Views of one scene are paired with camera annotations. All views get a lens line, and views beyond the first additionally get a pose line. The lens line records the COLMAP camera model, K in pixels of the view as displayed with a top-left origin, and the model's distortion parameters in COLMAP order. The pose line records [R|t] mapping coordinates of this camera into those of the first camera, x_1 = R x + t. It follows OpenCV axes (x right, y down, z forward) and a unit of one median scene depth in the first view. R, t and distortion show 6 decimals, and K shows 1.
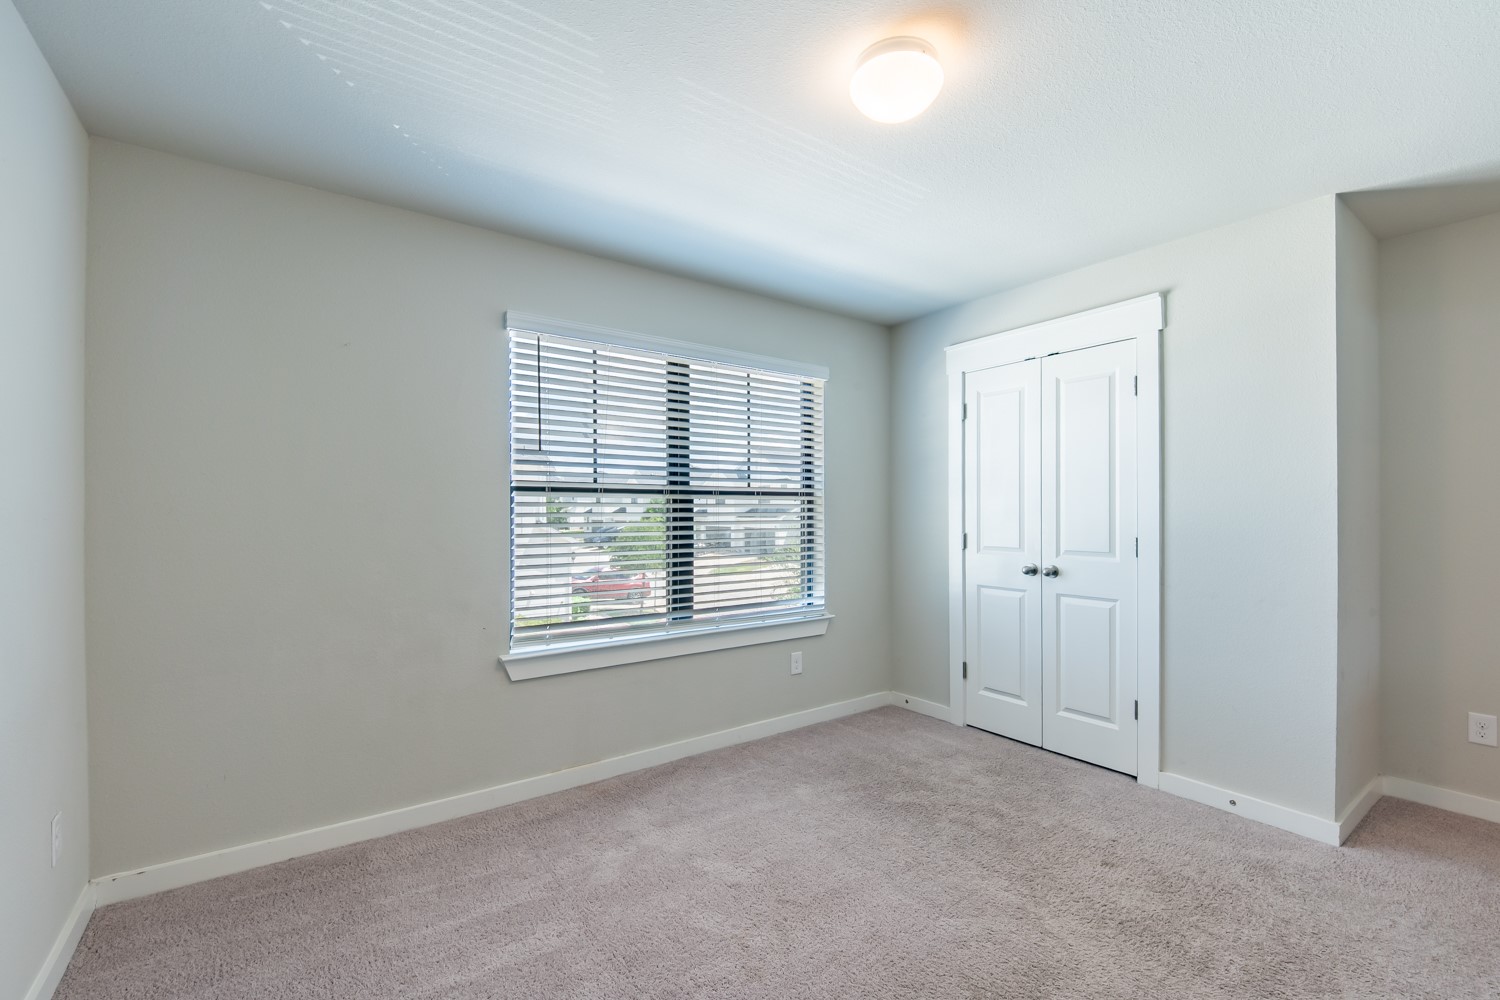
lens RADIAL K [[632.7, 0, 748.1], [0, 632.7, 513.3], [0, 0, 1]] dist [0.000044, -0.000087]
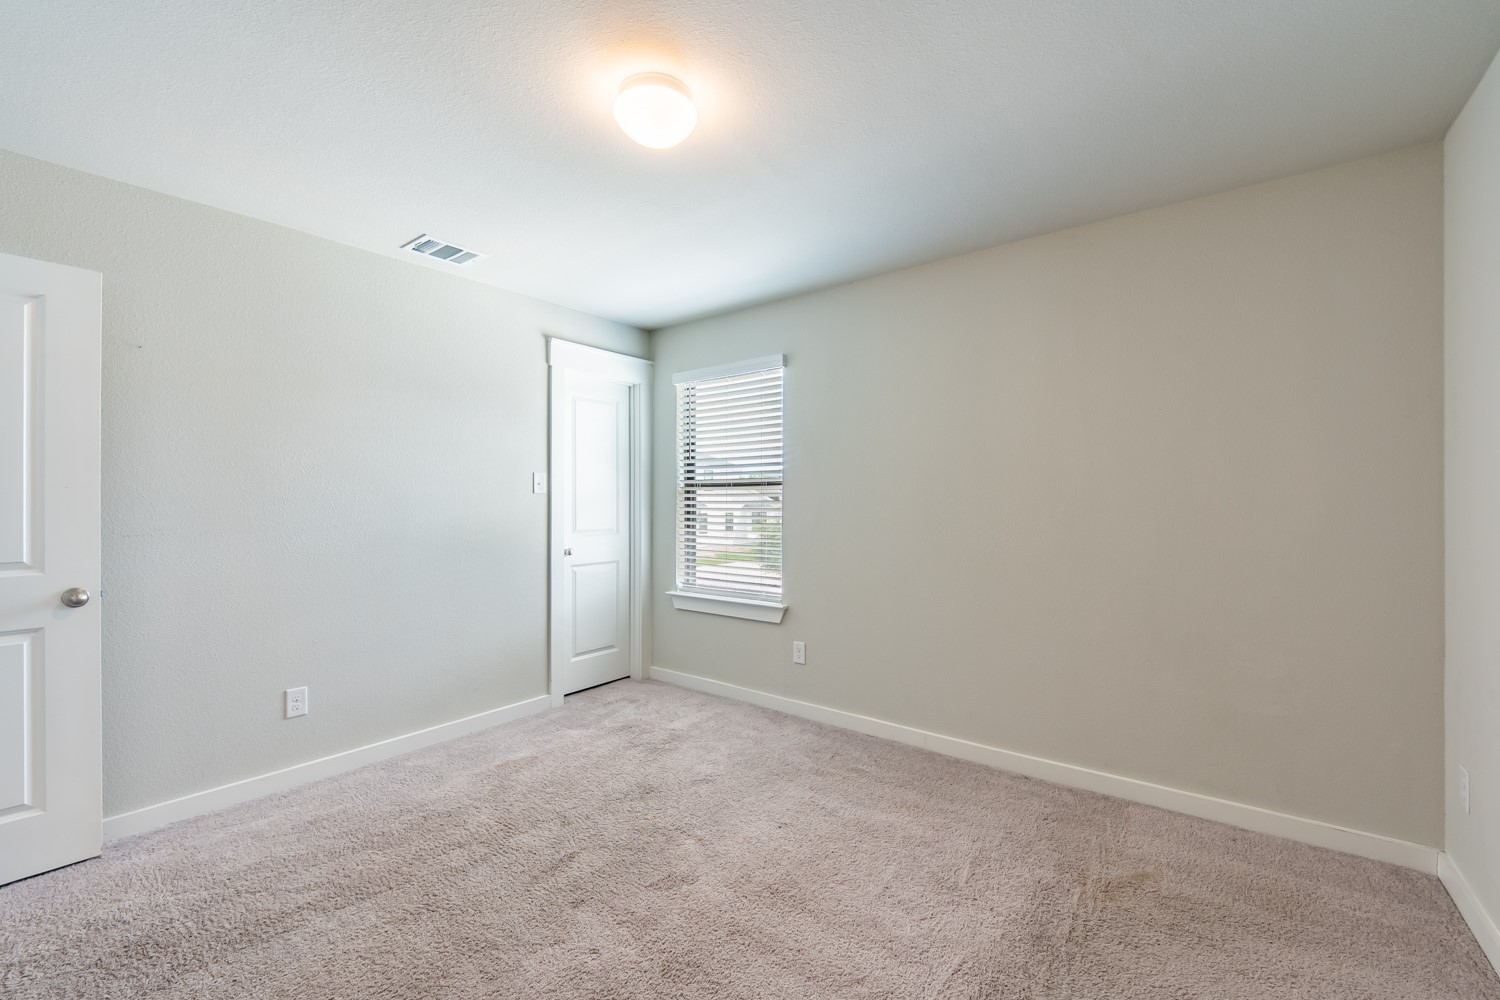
lens RADIAL K [[619.2, 0, 742.3], [0, 619.2, 495.8], [0, 0, 1]] dist [0.008903, -0.012790]
pose [[0.277144, -0.009207, -0.960784, 1.143032], [0.000738, 0.999956, -0.009370, -0.000224], [0.960828, 0.001888, 0.277138, 0.746990]]
